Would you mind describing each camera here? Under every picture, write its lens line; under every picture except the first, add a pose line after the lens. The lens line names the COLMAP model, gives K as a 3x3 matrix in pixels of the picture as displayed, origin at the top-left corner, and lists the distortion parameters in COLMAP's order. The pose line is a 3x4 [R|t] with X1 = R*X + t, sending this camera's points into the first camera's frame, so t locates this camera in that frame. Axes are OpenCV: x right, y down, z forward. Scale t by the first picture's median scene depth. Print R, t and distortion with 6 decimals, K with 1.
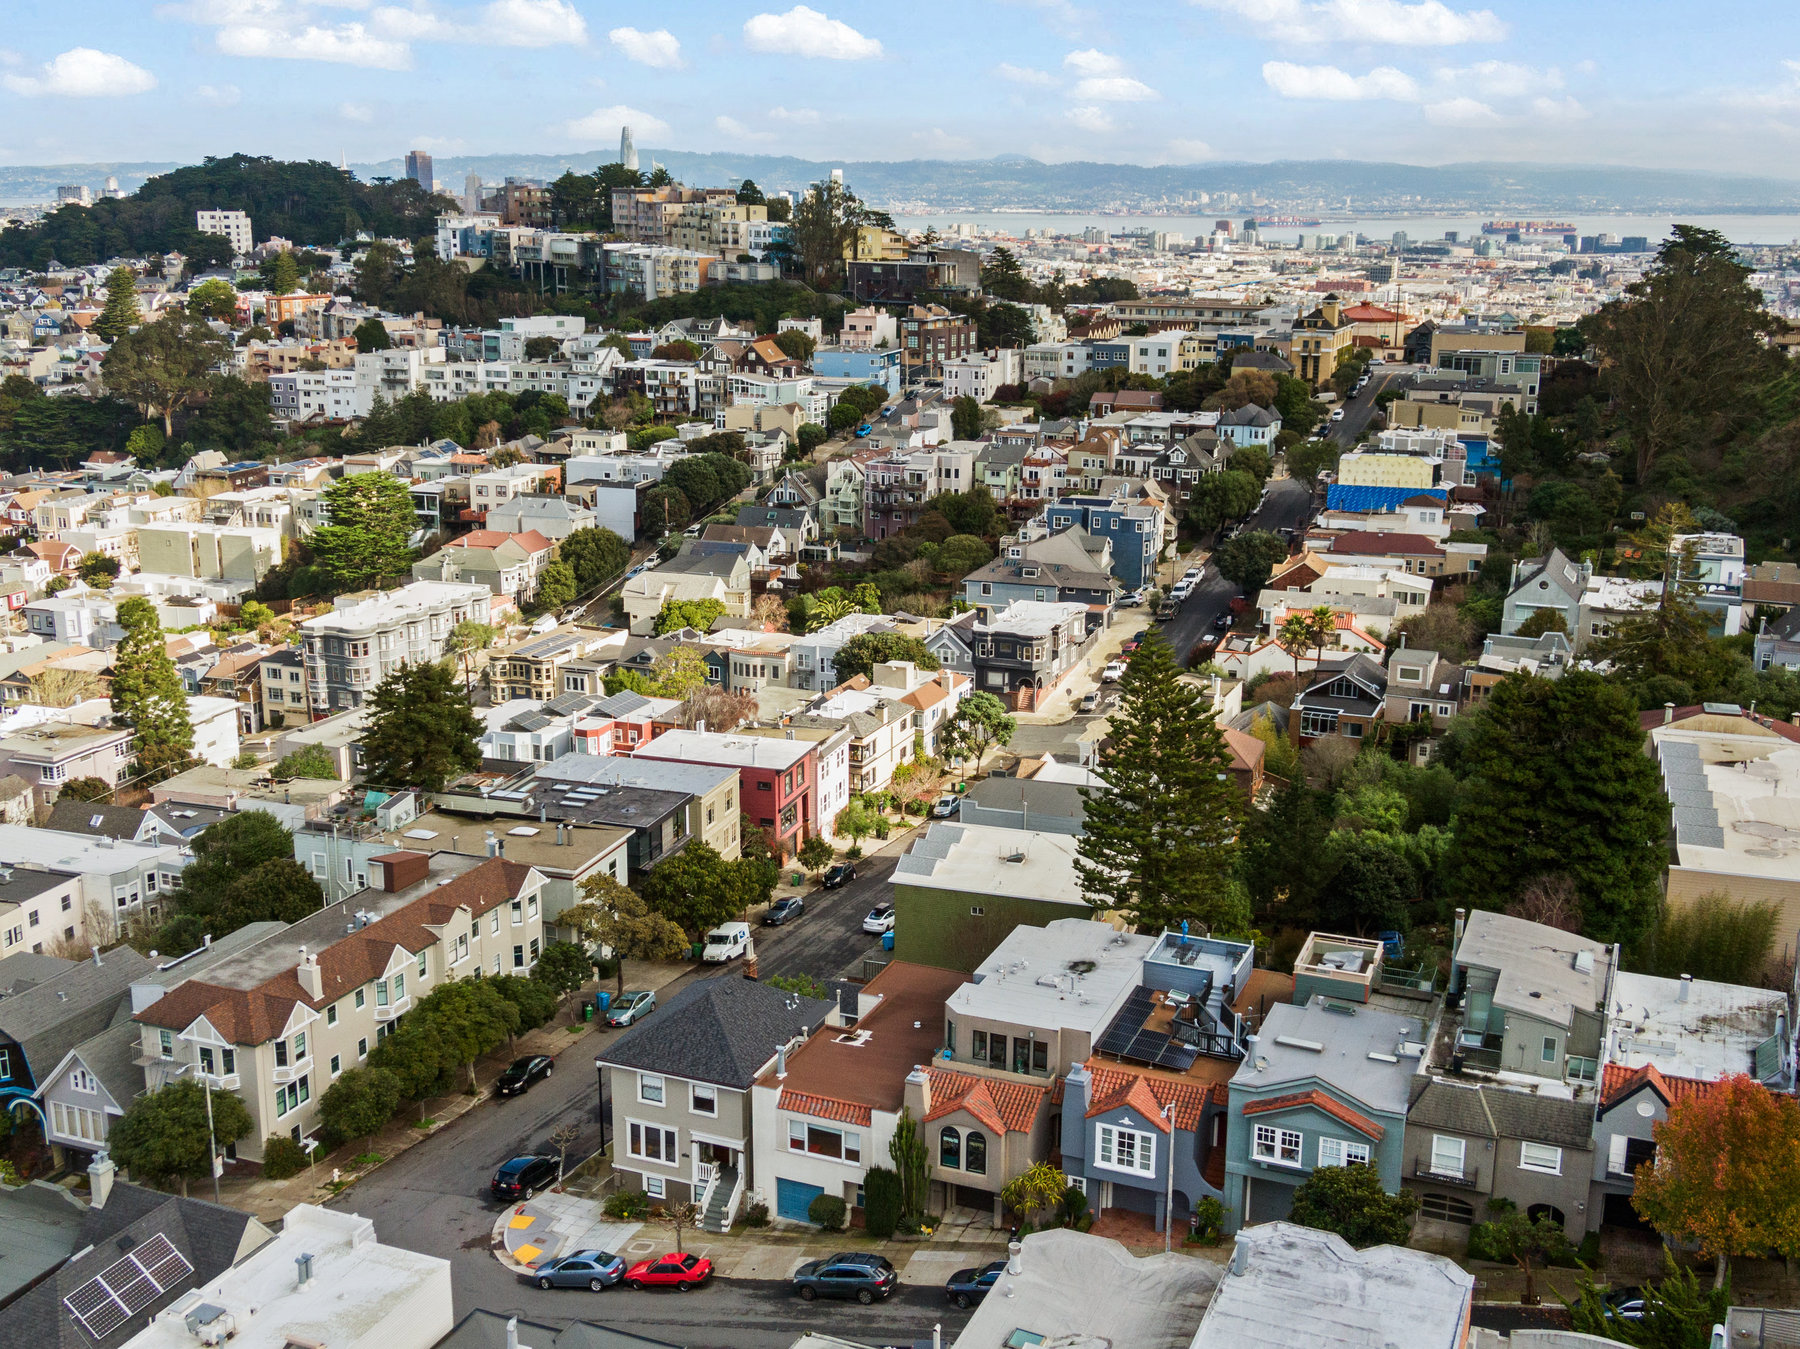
lens RADIAL K [[1923.1, 0, 900.0], [0, 1923.1, 674.5], [0, 0, 1]] dist [0.027776, -0.008599]
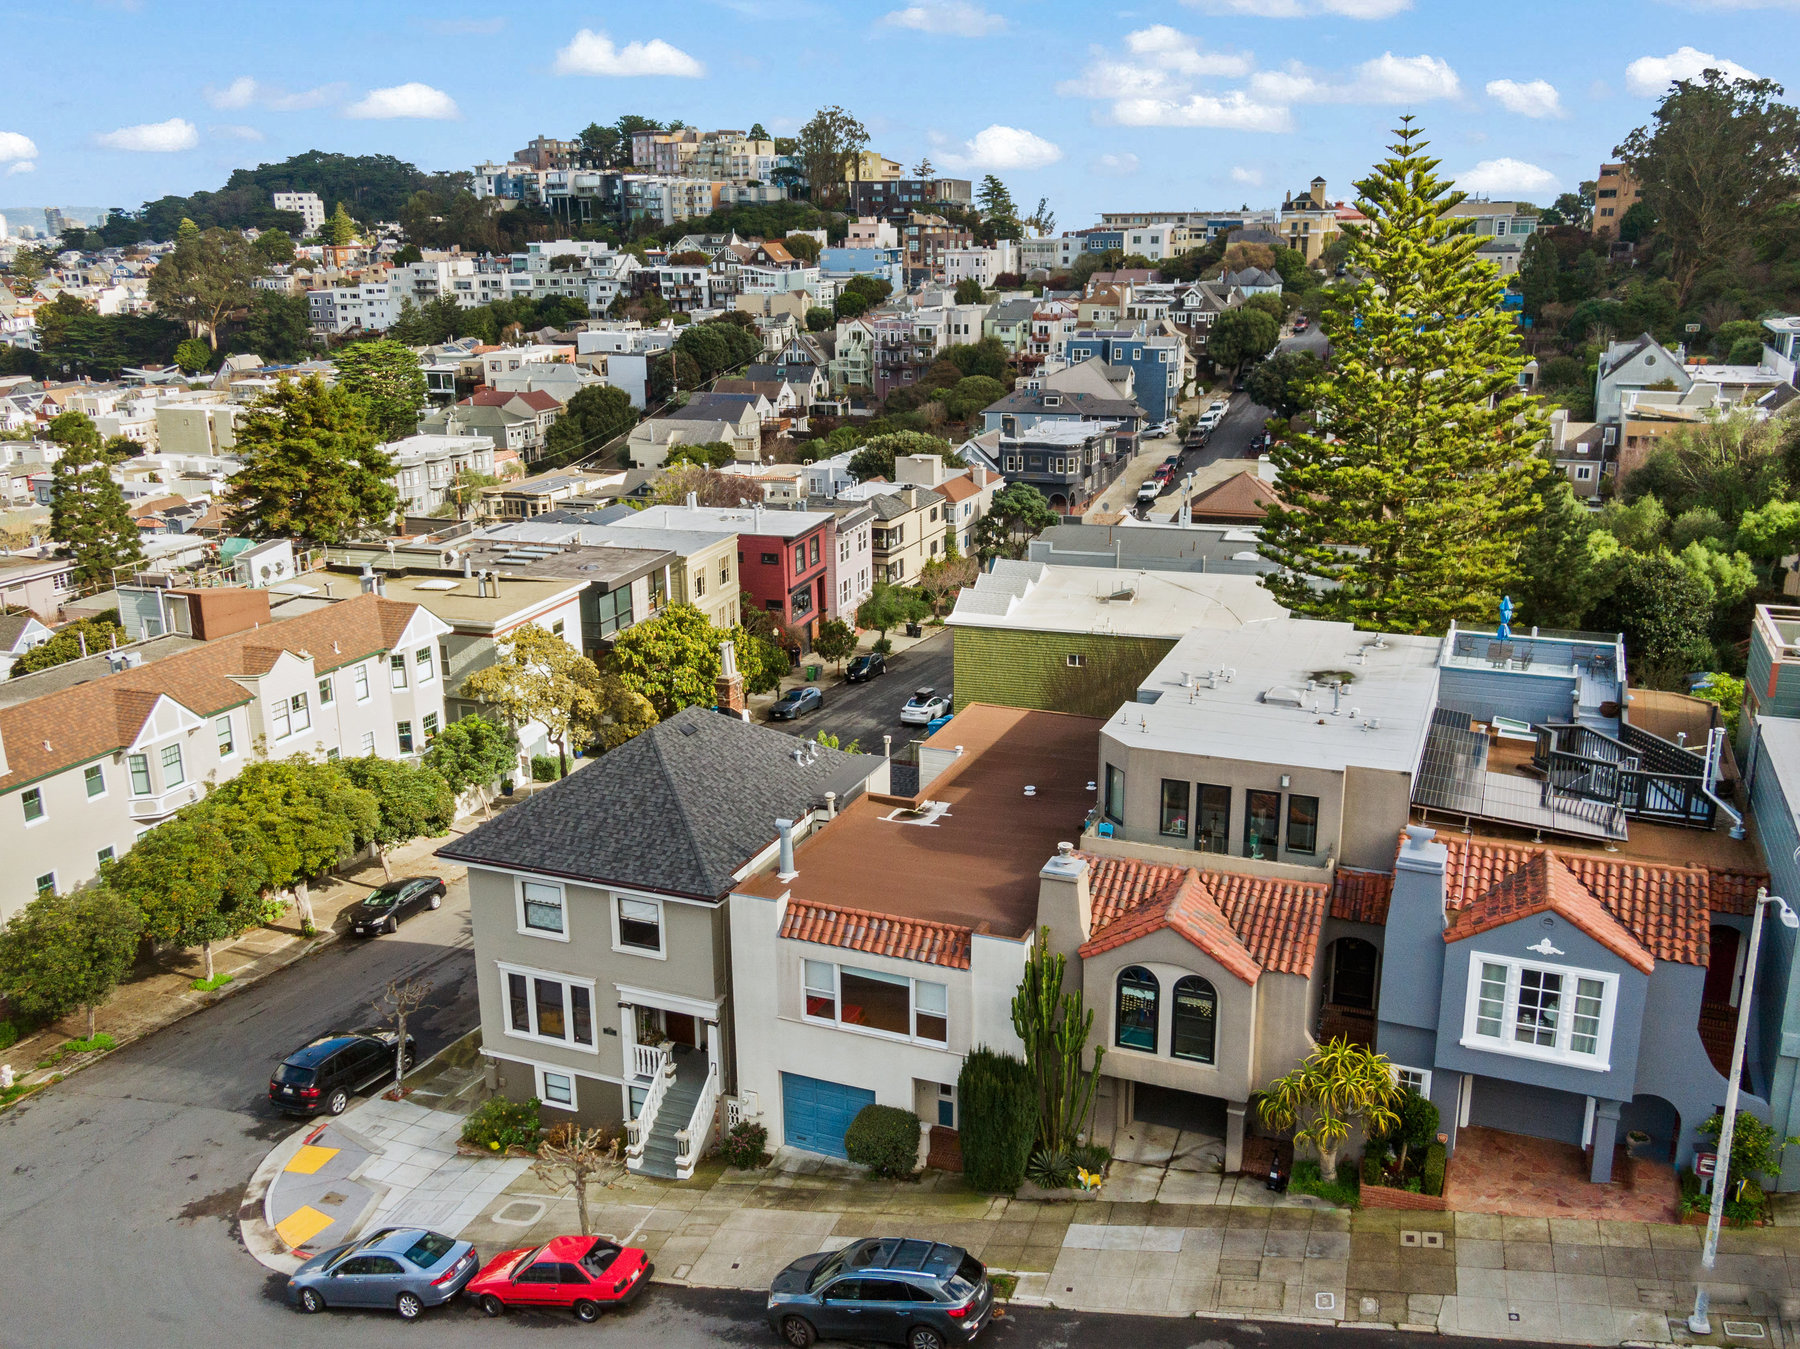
lens RADIAL K [[1565.5, 0, 900.0], [0, 1565.5, 674.5], [0, 0, 1]] dist [0.037742, -0.012400]
pose [[0.999842, -0.017656, 0.002228, -0.010663], [0.017562, 0.999171, 0.036717, 0.047543], [-0.002875, -0.036672, 0.999323, 0.198387]]
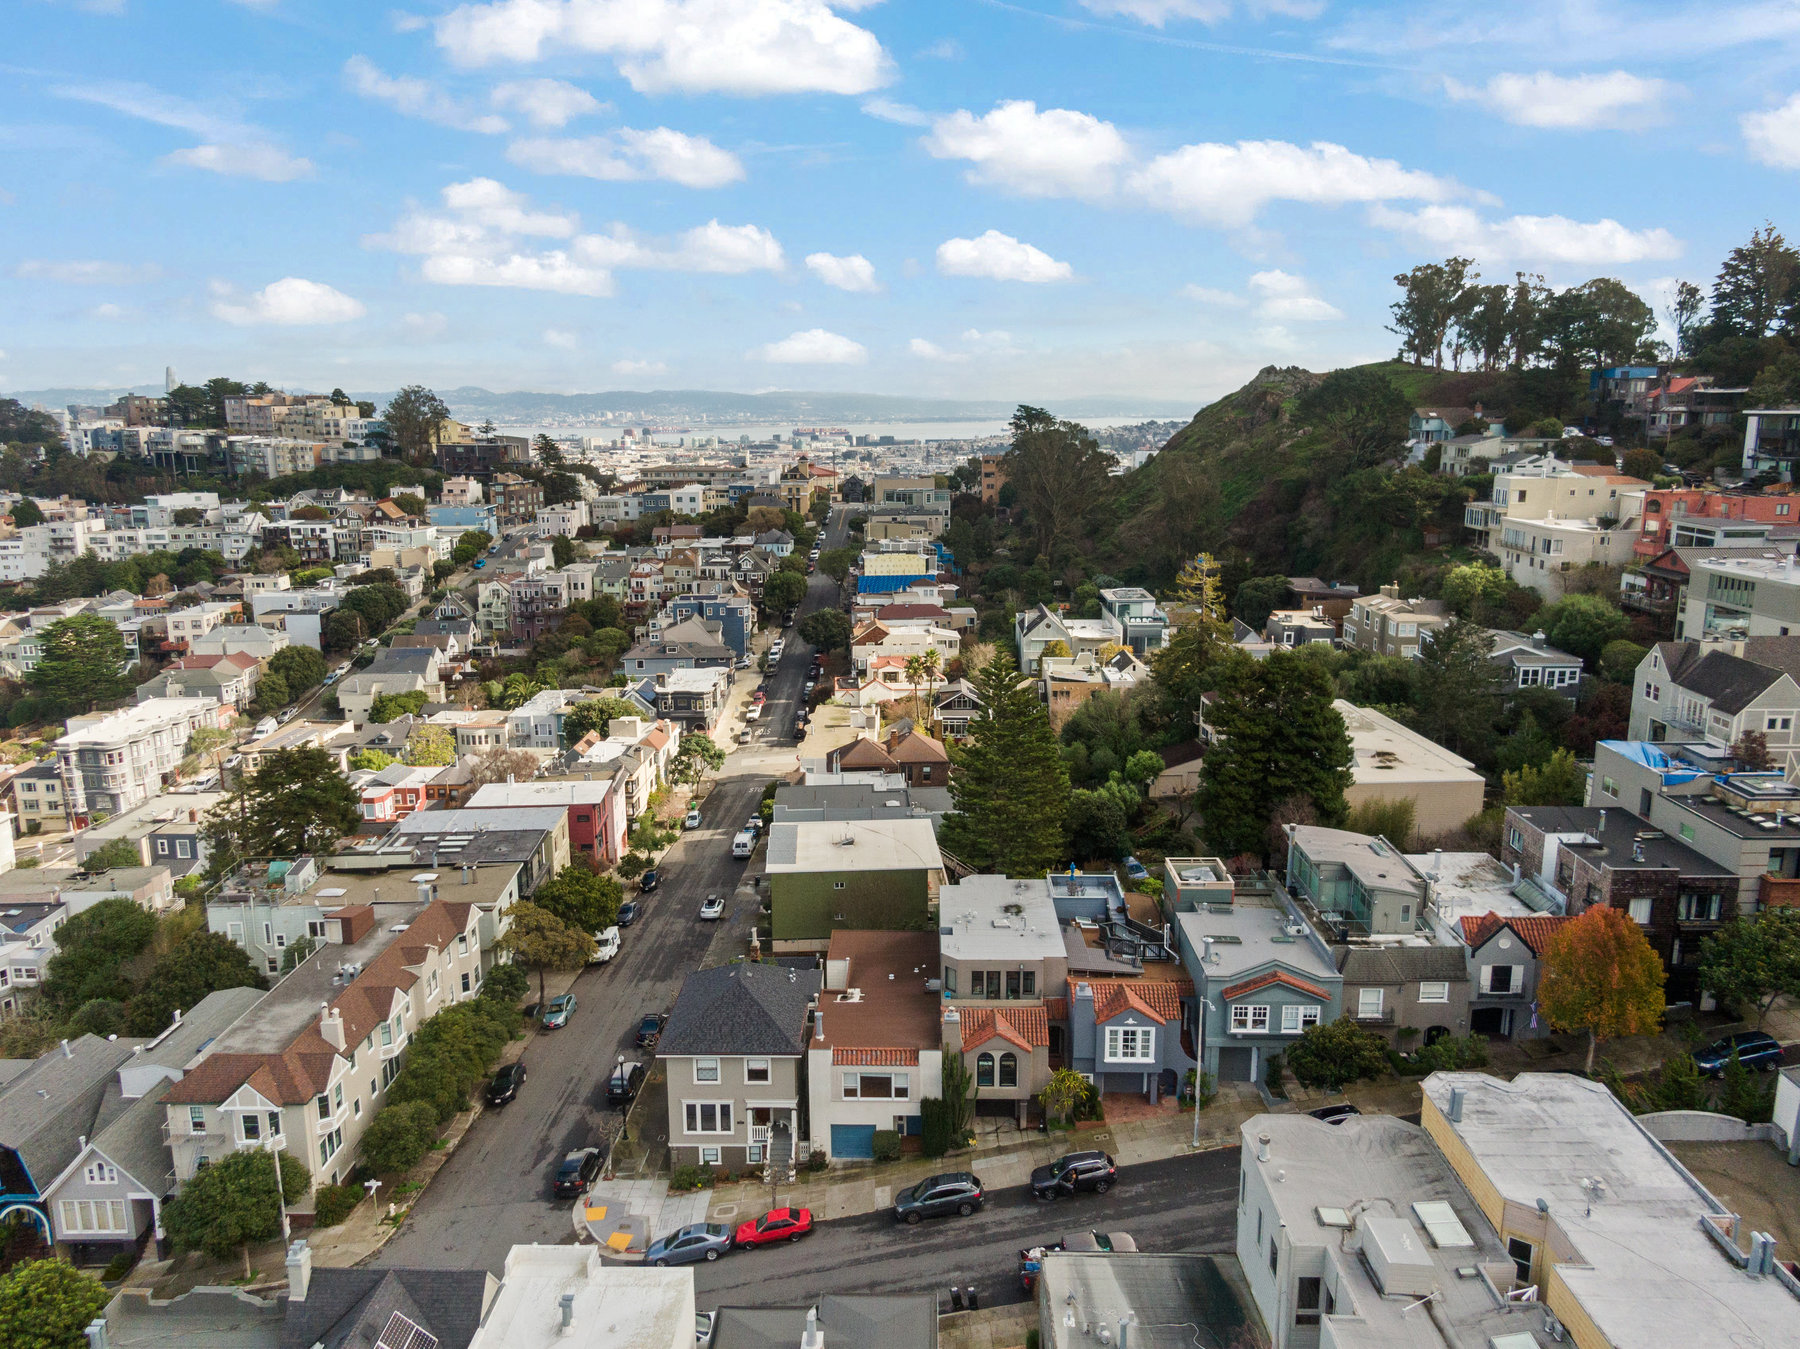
lens RADIAL K [[1281.2, 0, 900.0], [0, 1281.2, 674.5], [0, 0, 1]] dist [0.052740, -0.079571]
pose [[0.932167, -0.085062, 0.351893, -0.094489], [0.100253, 0.994644, -0.025139, 0.003648], [-0.347870, 0.058712, 0.935703, 0.078213]]
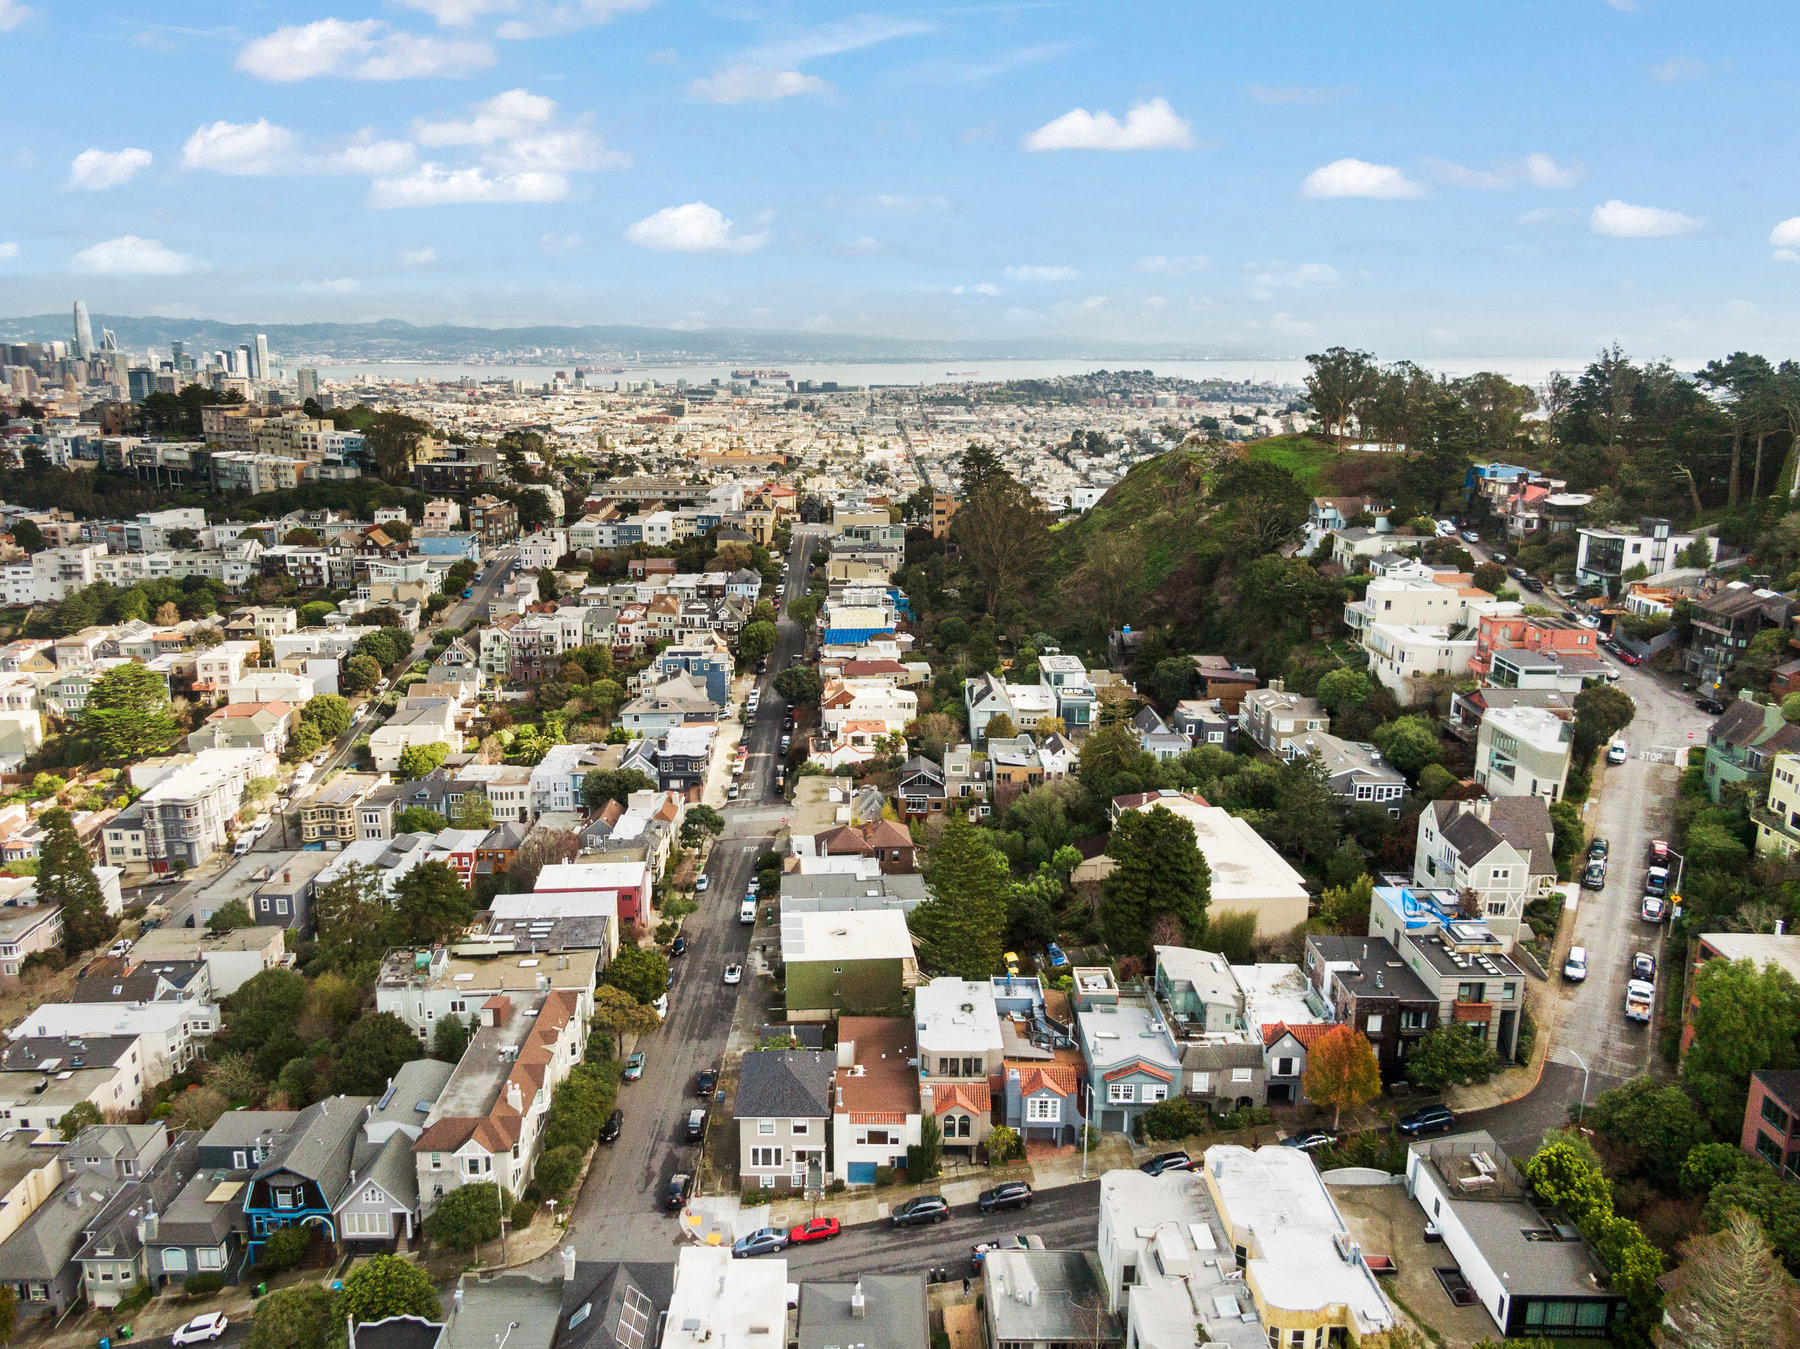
lens RADIAL K [[1323.7, 0, 870.5], [0, 1323.7, 662.1], [0, 0, 1]] dist [0.062829, -0.108209]
pose [[0.924584, -0.089663, 0.370276, -0.156972], [0.094576, 0.995506, 0.004906, -0.070338], [-0.369052, 0.030483, 0.928909, -0.060164]]
